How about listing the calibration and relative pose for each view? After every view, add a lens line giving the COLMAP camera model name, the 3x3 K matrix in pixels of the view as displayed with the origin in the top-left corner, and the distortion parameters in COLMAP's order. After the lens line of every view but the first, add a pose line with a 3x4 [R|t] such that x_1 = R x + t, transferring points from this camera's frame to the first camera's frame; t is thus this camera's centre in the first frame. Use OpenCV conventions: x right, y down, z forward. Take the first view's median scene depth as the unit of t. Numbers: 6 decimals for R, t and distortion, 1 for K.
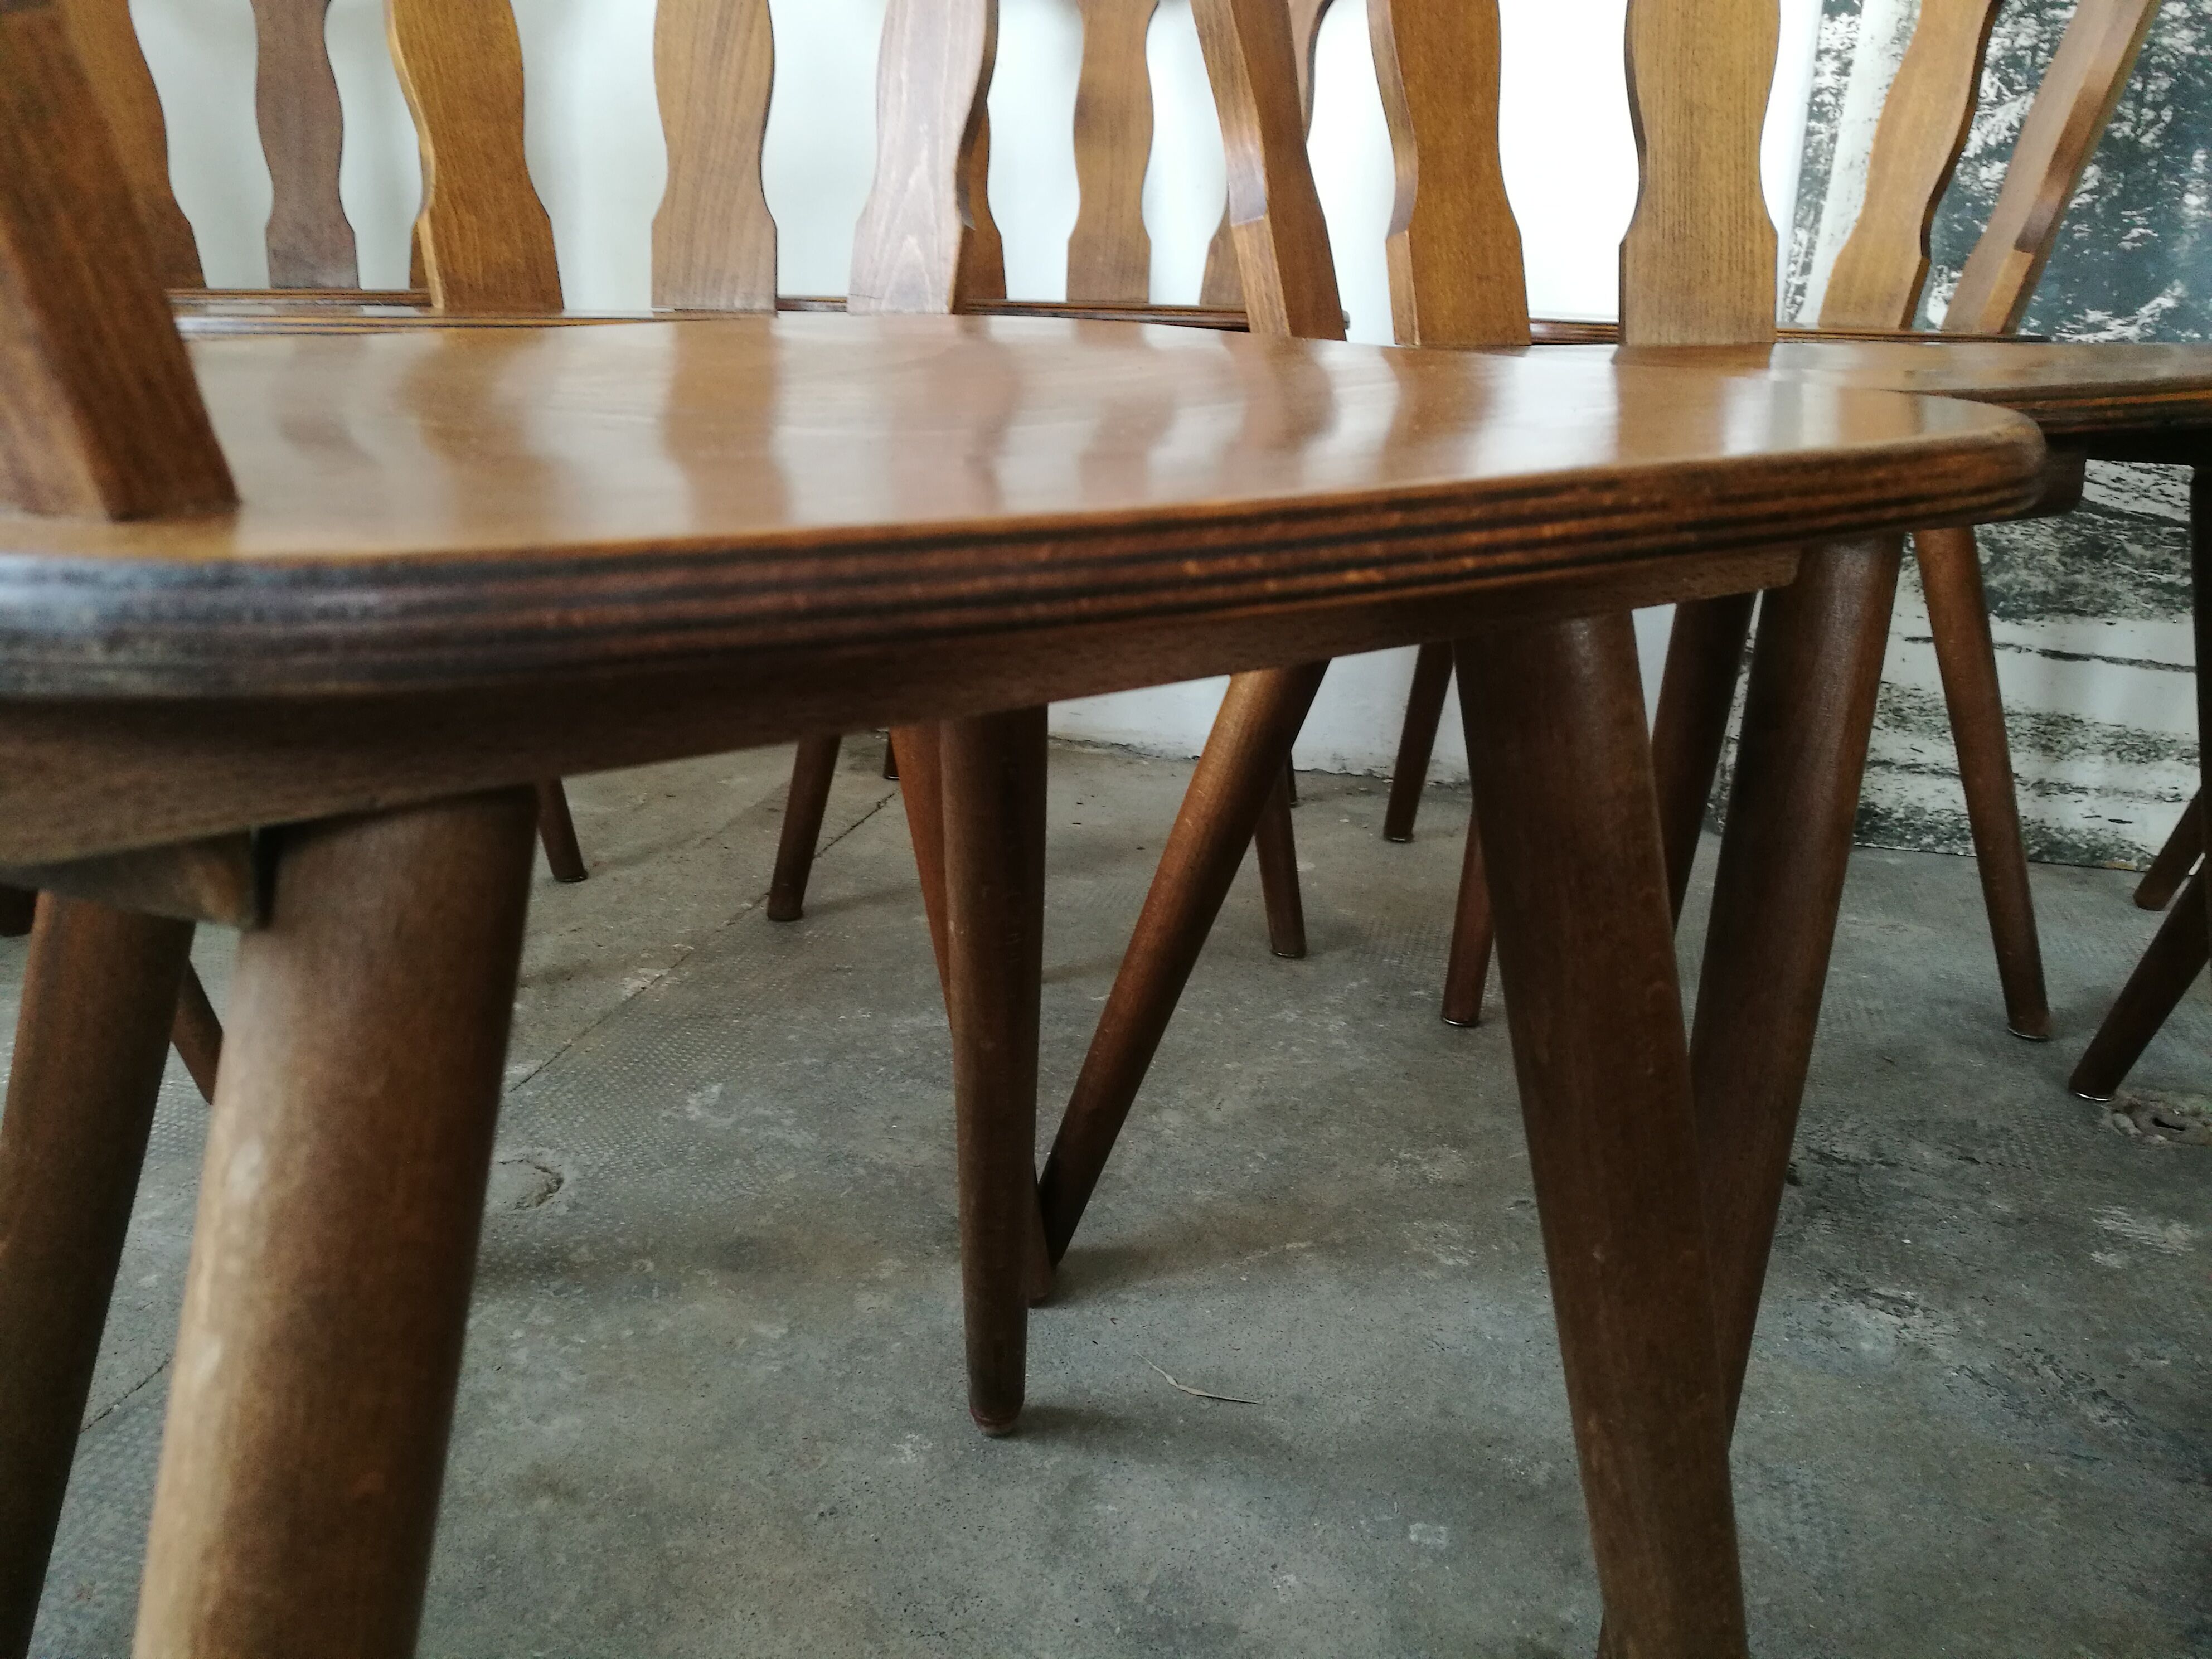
lens RADIAL K [[1735.7, 0, 1123.5], [0, 1735.7, 844.8], [0, 0, 1]] dist [-0.009677, 0.016615]
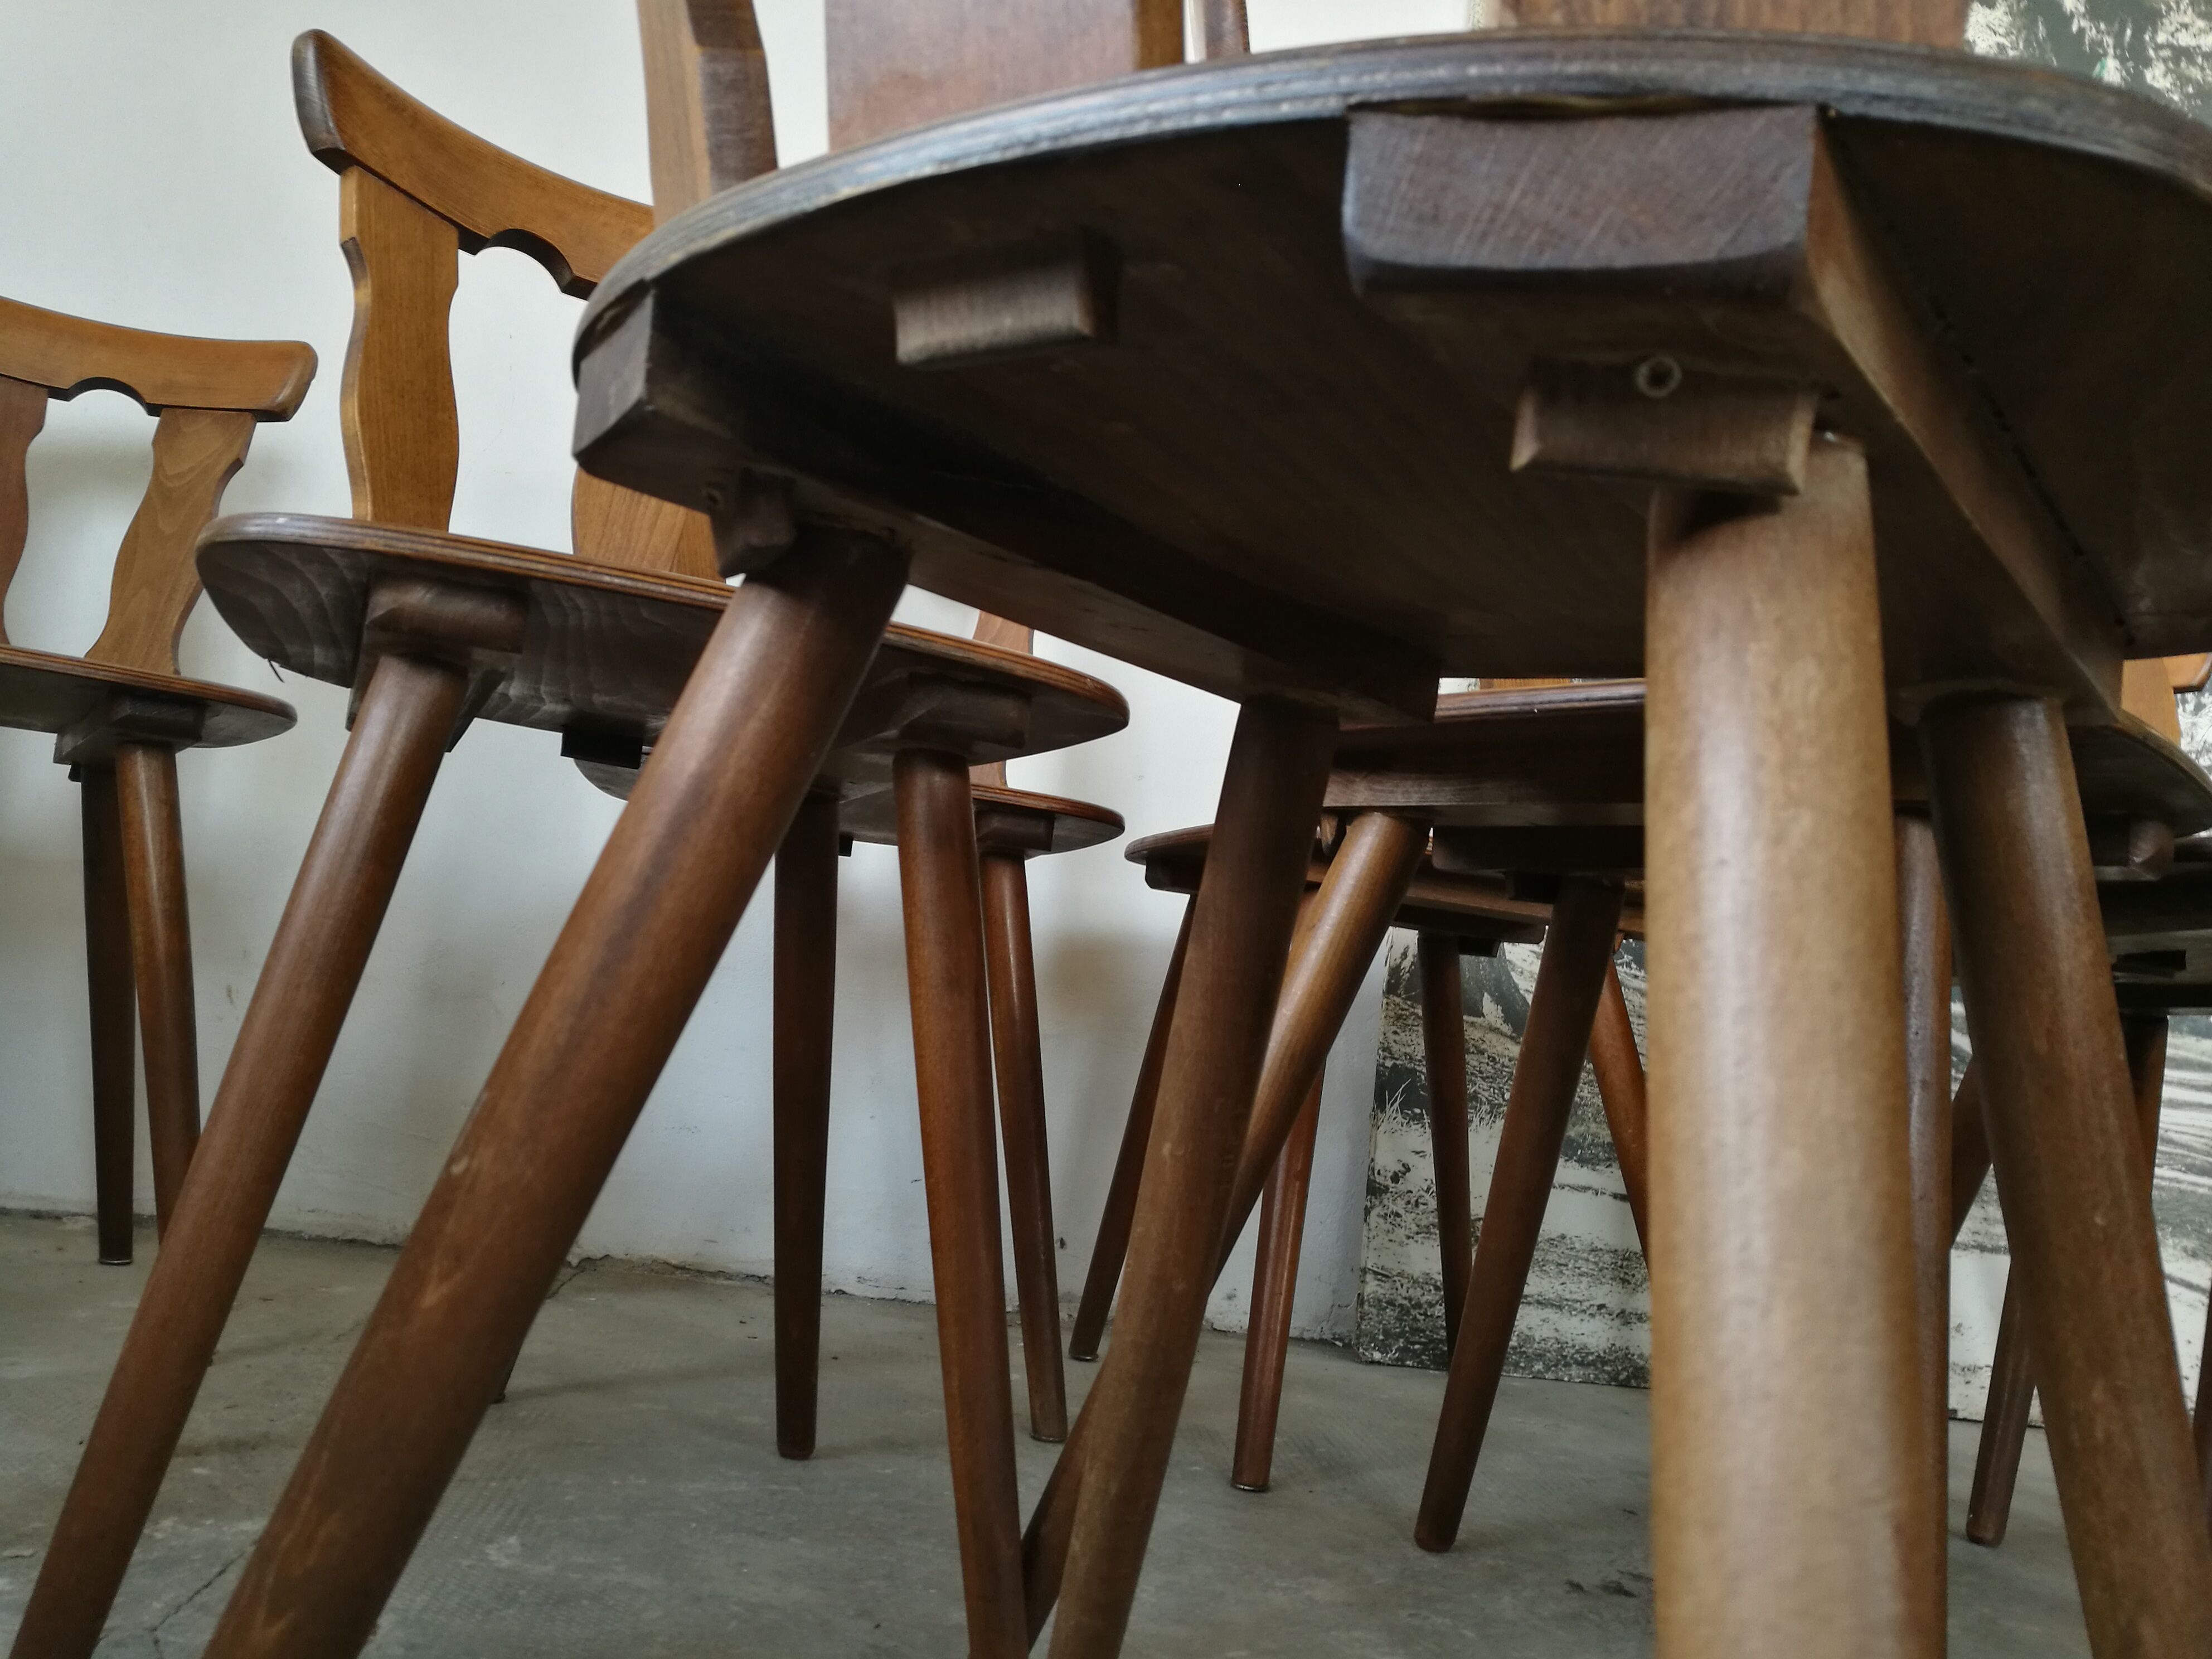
lens RADIAL K [[1735.7, 0, 1128.9], [0, 1735.7, 839.8], [0, 0, 1]] dist [-0.009677, 0.016615]
pose [[0.931725, 0.122657, 0.341825, -0.329755], [0.020300, 0.922176, -0.386237, 0.182713], [-0.362598, 0.366806, 0.856724, 0.046576]]
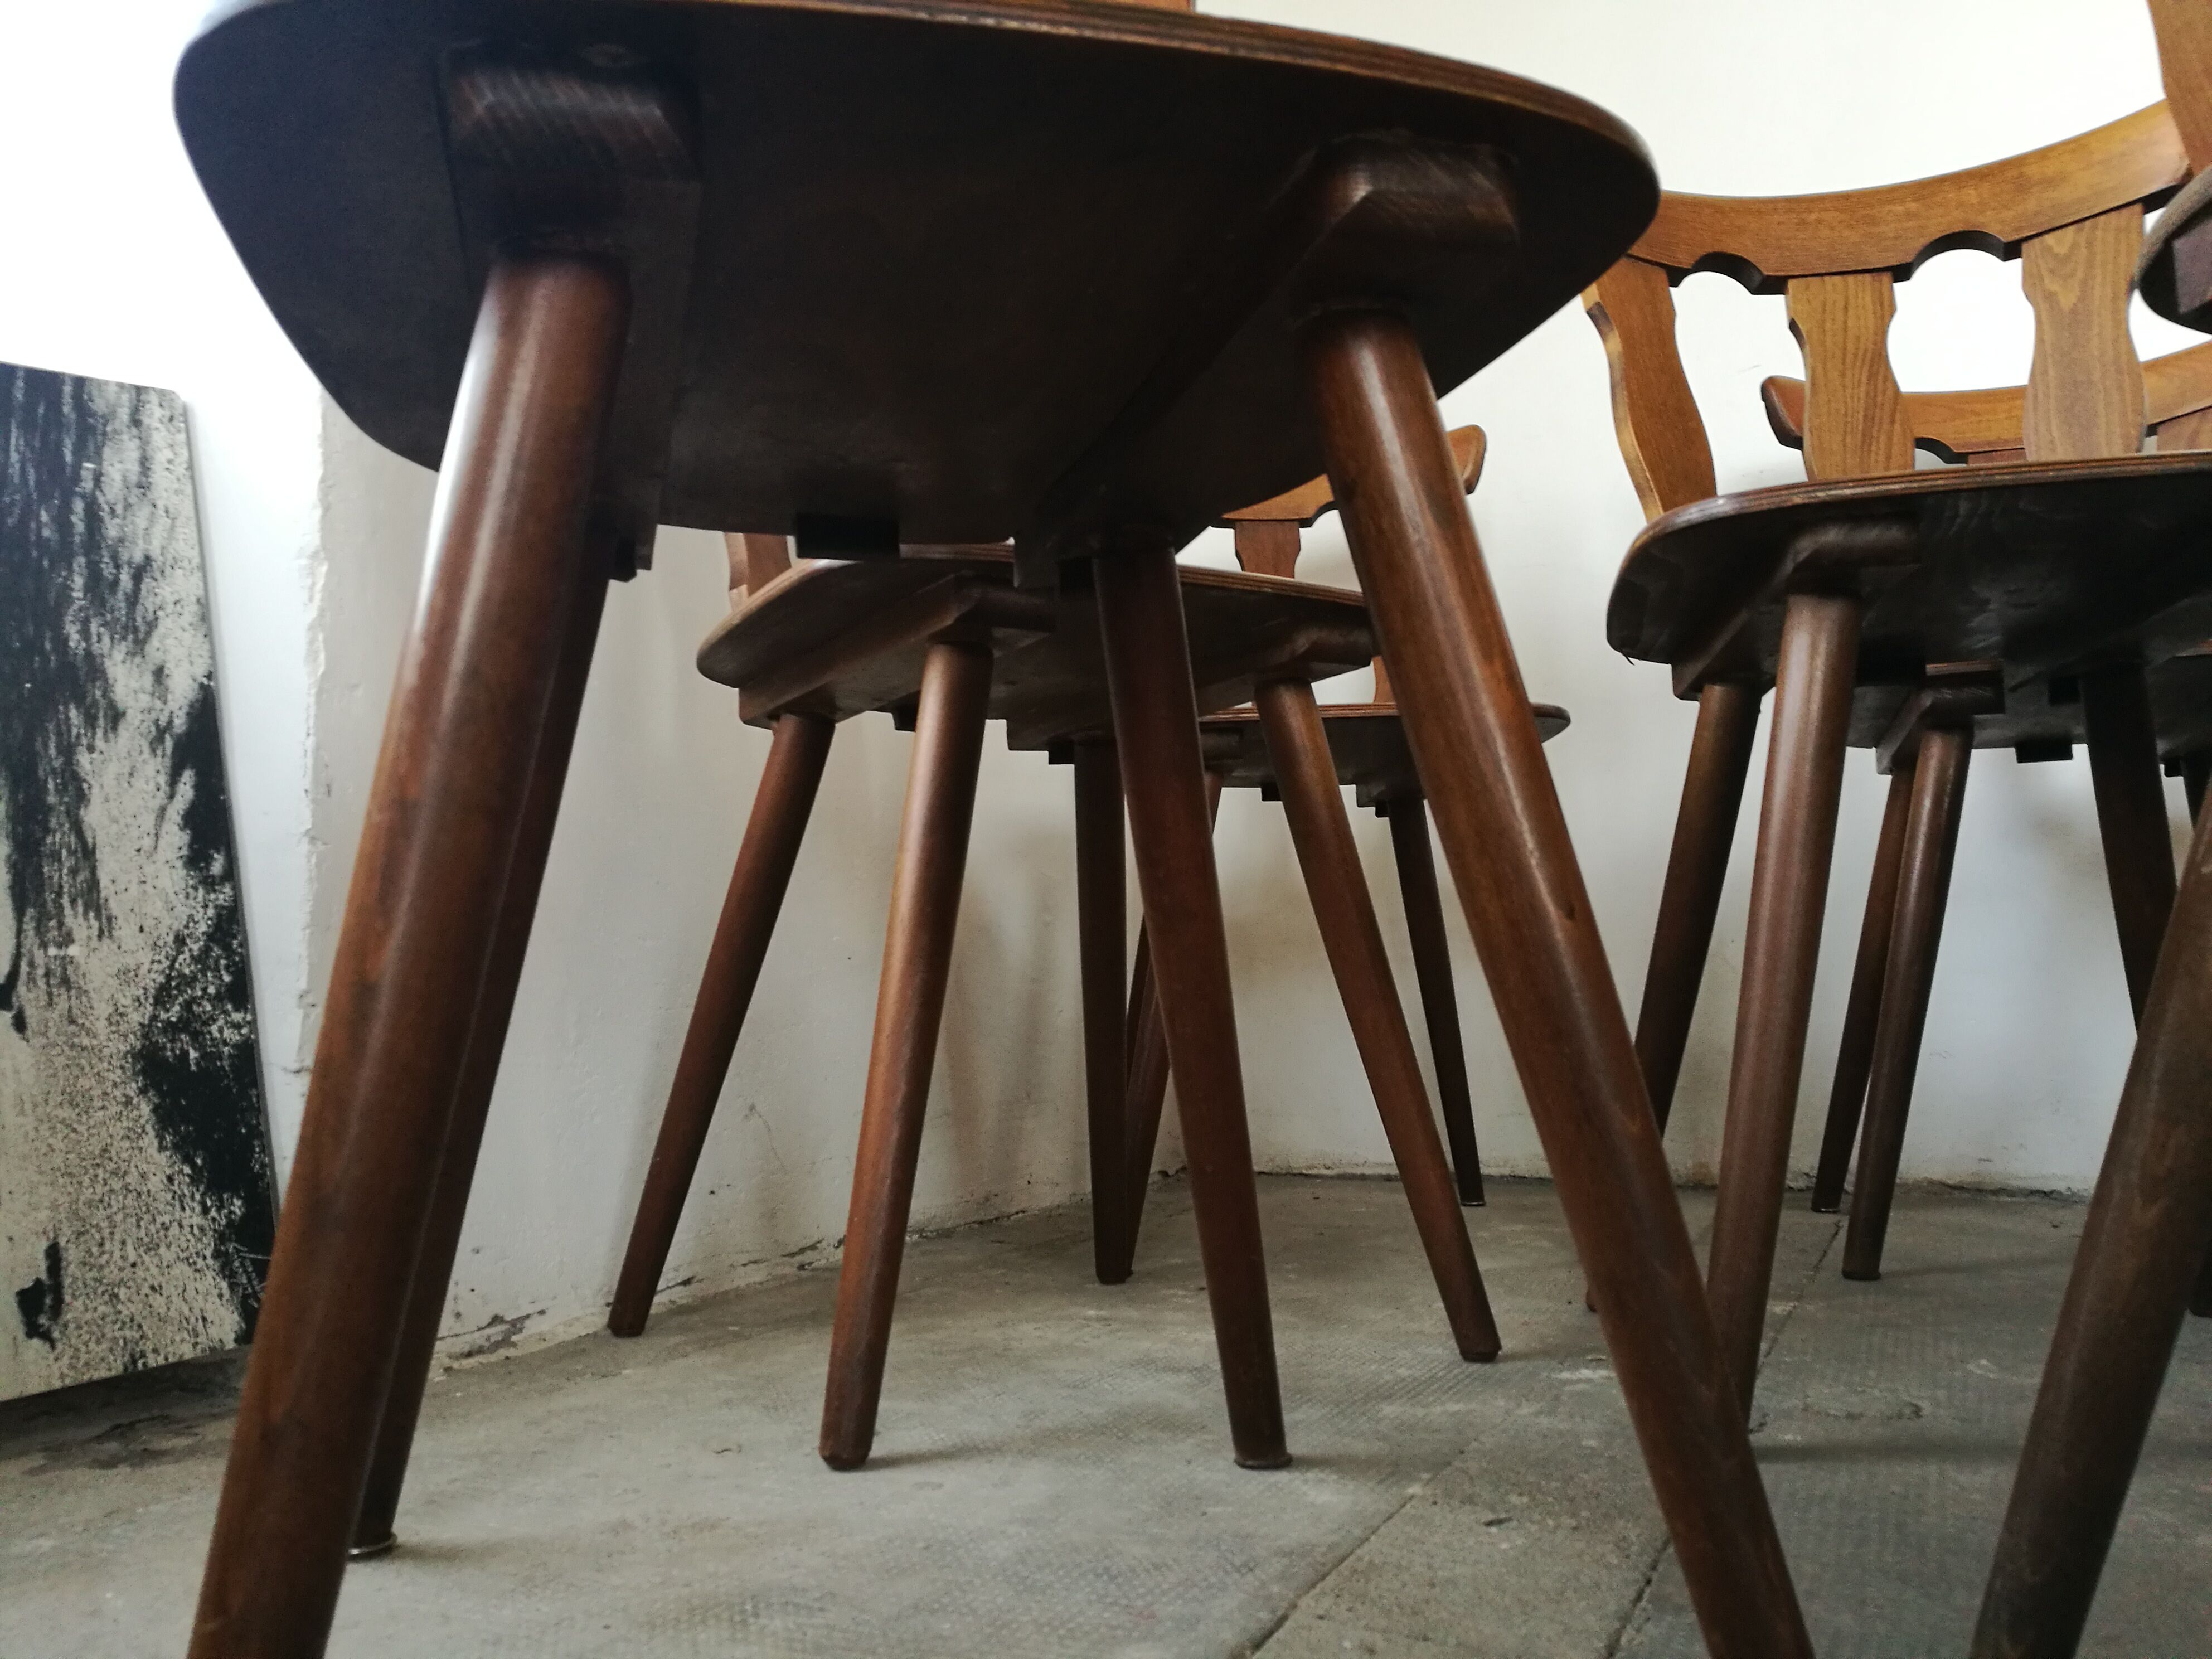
lens RADIAL K [[1735.7, 0, 1135.6], [0, 1735.7, 832.9], [0, 0, 1]] dist [-0.009677, 0.016615]
pose [[0.976926, -0.051553, -0.207262, -0.550339], [-0.036984, 0.914936, -0.401900, 0.315599], [0.210350, 0.400292, 0.891919, -0.070187]]
